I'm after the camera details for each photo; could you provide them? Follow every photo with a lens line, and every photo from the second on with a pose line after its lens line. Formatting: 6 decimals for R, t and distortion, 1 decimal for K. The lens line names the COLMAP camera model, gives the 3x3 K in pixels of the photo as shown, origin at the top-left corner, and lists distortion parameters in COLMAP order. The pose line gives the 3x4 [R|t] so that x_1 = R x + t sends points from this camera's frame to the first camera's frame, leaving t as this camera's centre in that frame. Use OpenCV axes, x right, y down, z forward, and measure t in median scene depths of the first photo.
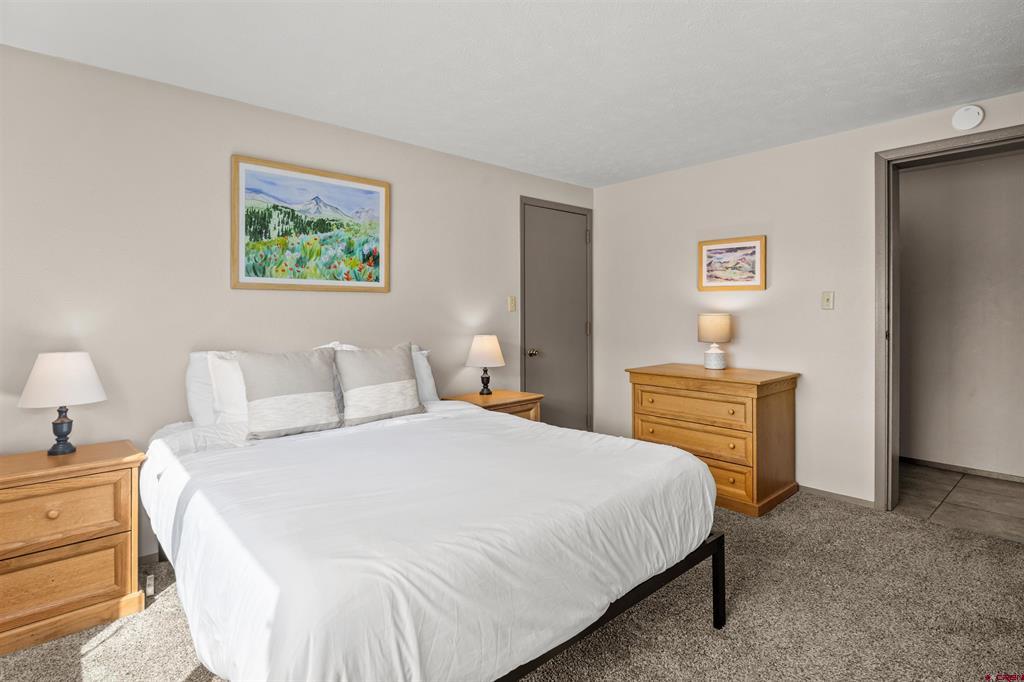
lens RADIAL K [[531.4, 0, 526.1], [0, 531.4, 312.0], [0, 0, 1]] dist [0.000250, -0.000134]
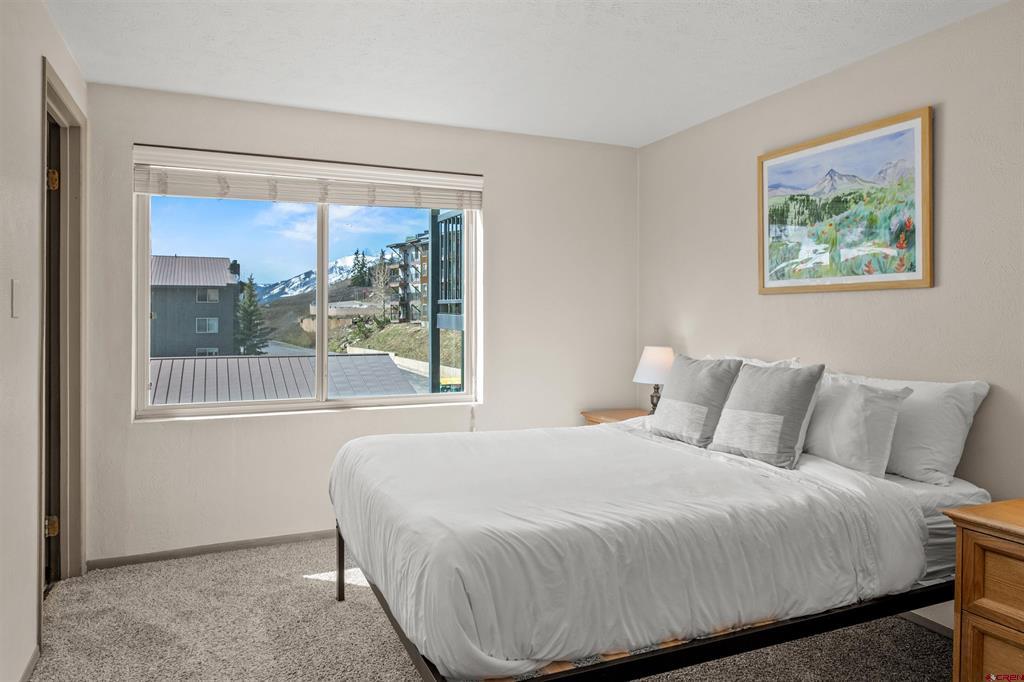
lens RADIAL K [[693.2, 0, 513.1], [0, 693.2, 332.3], [0, 0, 1]] dist [-0.002363, 0.000427]
pose [[-0.338245, 0.011214, -0.940991, 0.699678], [-0.013082, 0.999776, 0.016617, 0.008576], [0.940967, 0.017931, -0.338023, 0.892971]]
